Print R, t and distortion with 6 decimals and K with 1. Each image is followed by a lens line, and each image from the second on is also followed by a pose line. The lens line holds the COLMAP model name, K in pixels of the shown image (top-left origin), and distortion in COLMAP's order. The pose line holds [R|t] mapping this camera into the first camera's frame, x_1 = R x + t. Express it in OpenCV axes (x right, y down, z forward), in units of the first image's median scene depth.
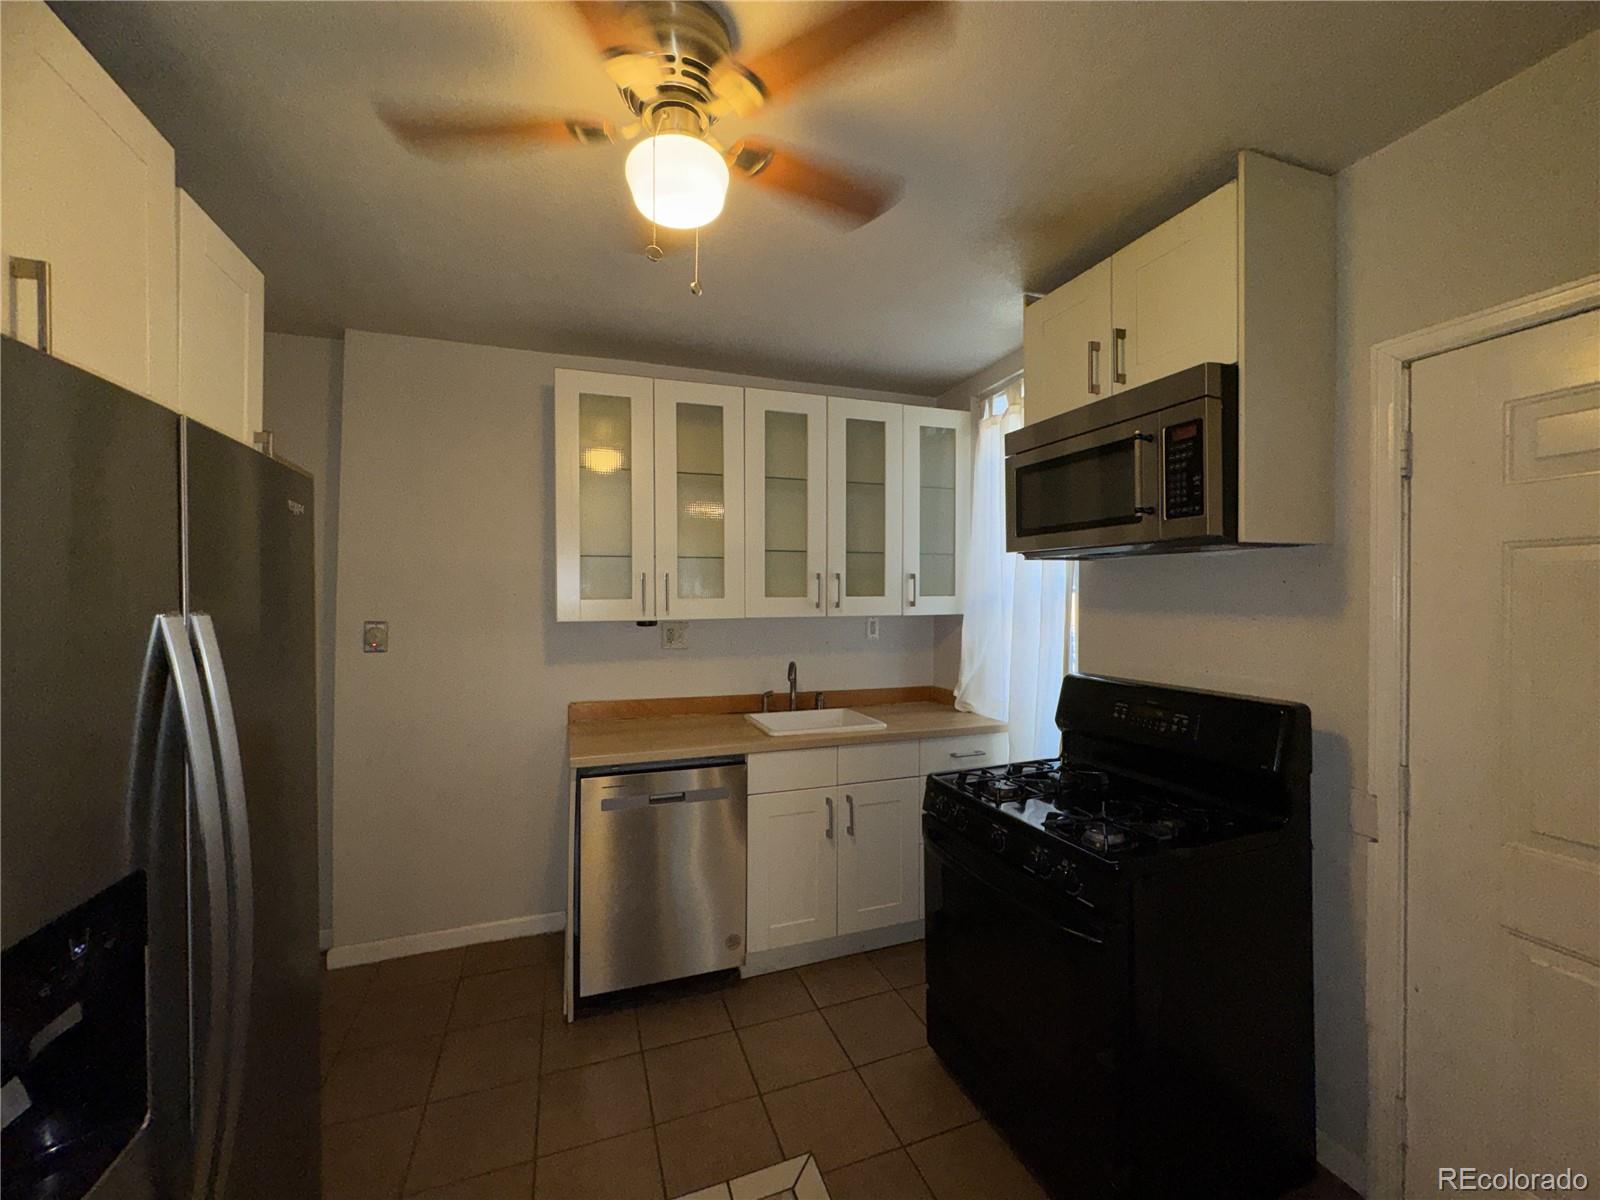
lens RADIAL K [[639.2, 0, 798.8], [0, 639.2, 601.2], [0, 0, 1]] dist [-0.000005, 0.000279]
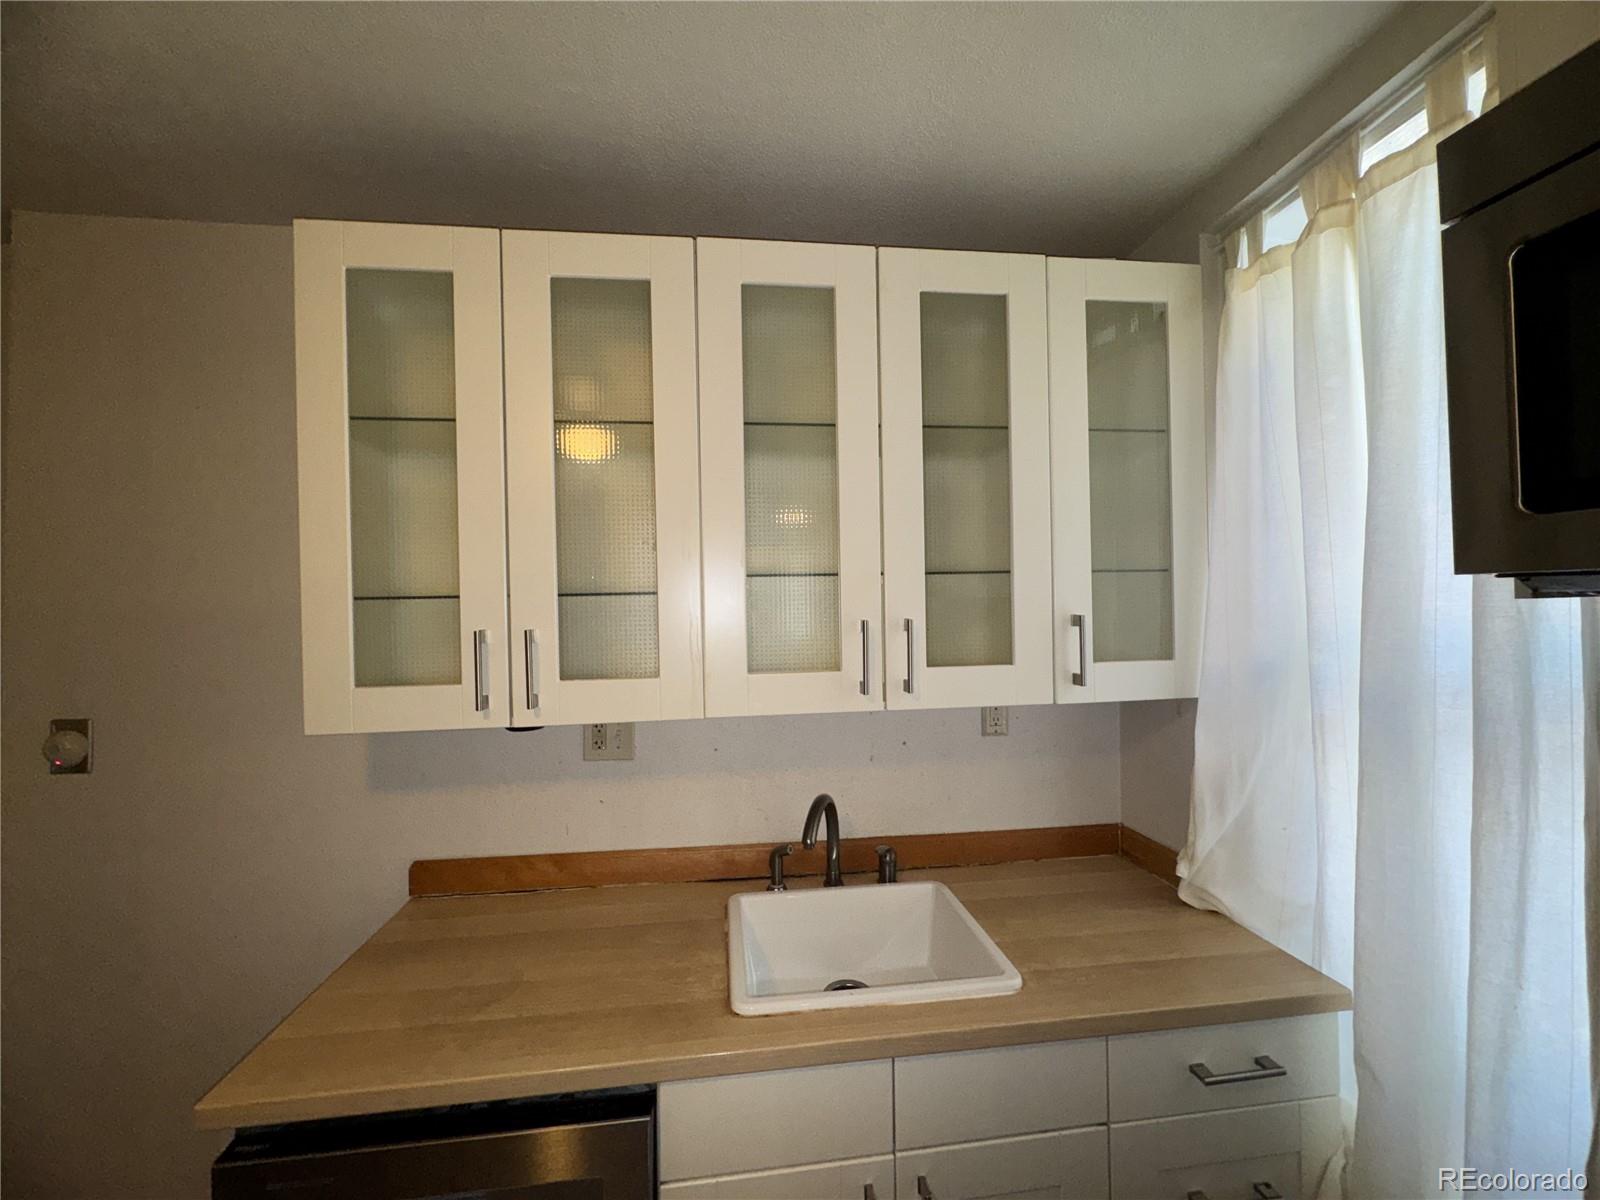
lens RADIAL K [[639.2, 0, 800.2], [0, 639.2, 600.8], [0, 0, 1]] dist [-0.000005, 0.000279]
pose [[0.975914, -0.016913, -0.217497, 0.084567], [0.013186, 0.999741, -0.018574, -0.048127], [0.217755, 0.015259, 0.975884, 0.512500]]
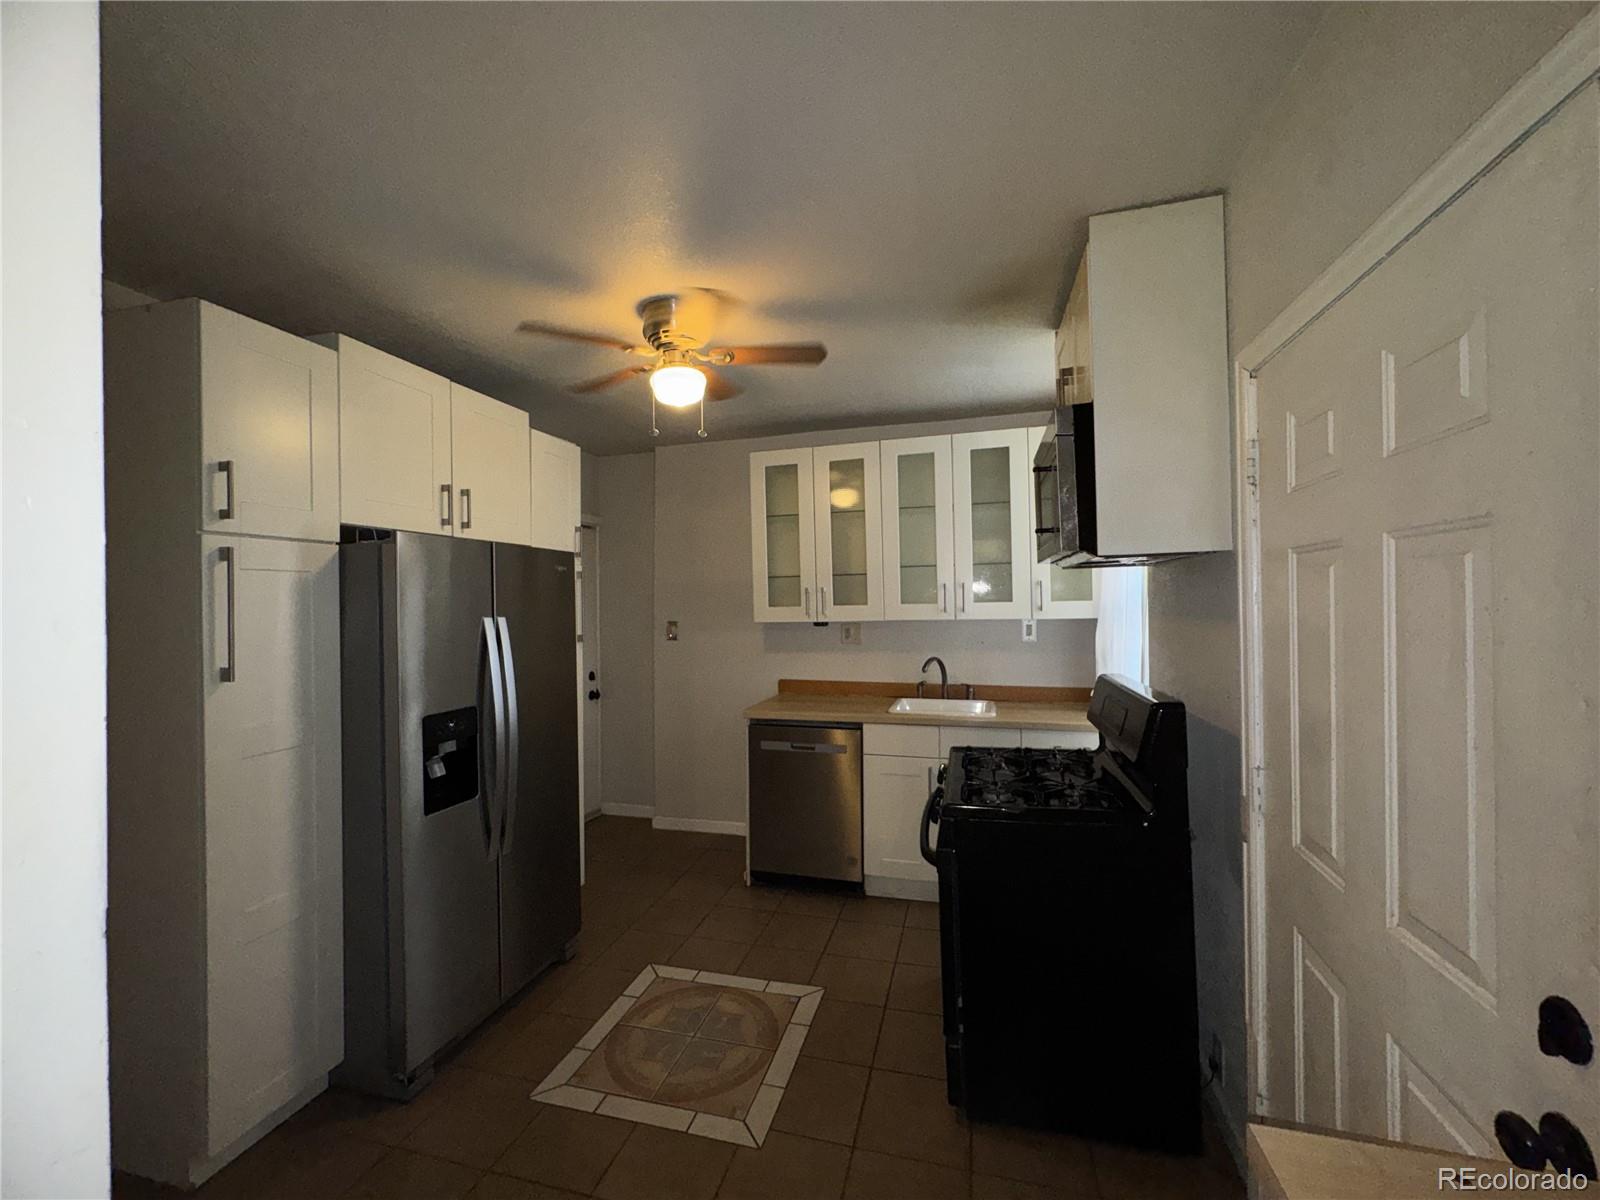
lens RADIAL K [[639.2, 0, 806.2], [0, 639.2, 600.1], [0, 0, 1]] dist [-0.000005, 0.000279]
pose [[0.820476, -0.014416, -0.571499, 0.485213], [0.010660, 0.999894, -0.009918, -0.003163], [0.571582, 0.002046, 0.820543, -0.129318]]
